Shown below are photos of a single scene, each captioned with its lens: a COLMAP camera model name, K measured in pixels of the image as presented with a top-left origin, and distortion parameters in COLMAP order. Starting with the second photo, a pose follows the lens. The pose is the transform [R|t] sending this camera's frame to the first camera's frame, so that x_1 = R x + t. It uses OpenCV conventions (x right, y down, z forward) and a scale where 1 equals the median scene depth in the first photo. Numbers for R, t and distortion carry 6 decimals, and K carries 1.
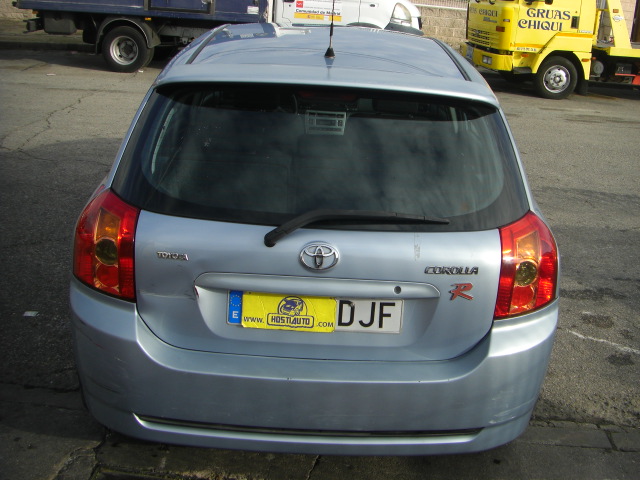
lens RADIAL K [[735.5, 0, 319.6], [0, 735.5, 246.5], [0, 0, 1]] dist [-0.129708, 0.000000]
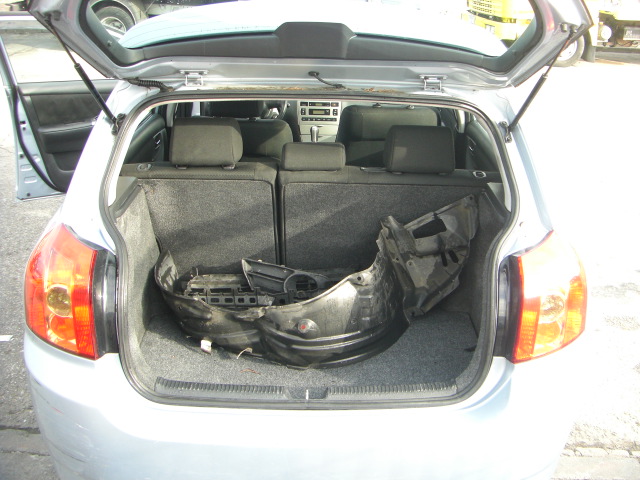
lens RADIAL K [[735.5, 0, 321.6], [0, 735.5, 236.8], [0, 0, 1]] dist [-0.129708, 0.000000]
pose [[0.999381, -0.034736, -0.005610, 0.014866], [0.034893, 0.998918, 0.030732, -0.056990], [0.004537, -0.030909, 0.999512, 0.106941]]
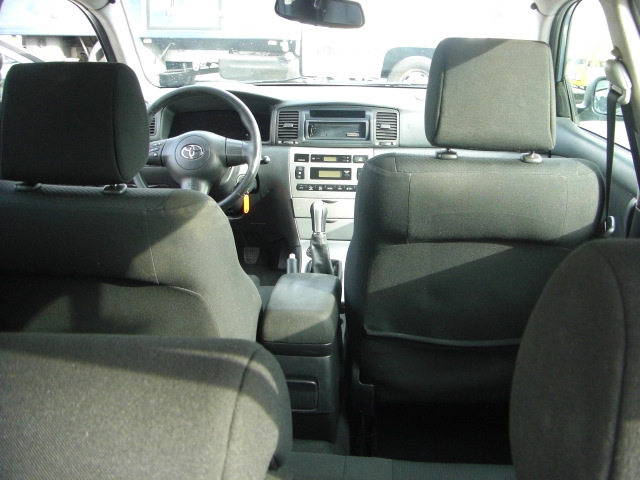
lens RADIAL K [[735.5, 0, 320.4], [0, 735.5, 239.1], [0, 0, 1]] dist [-0.129708, 0.000000]
pose [[0.996018, -0.027621, -0.084762, 0.055941], [0.022675, 0.998014, -0.058769, -0.137130], [0.086217, 0.056613, 0.994667, 0.729057]]
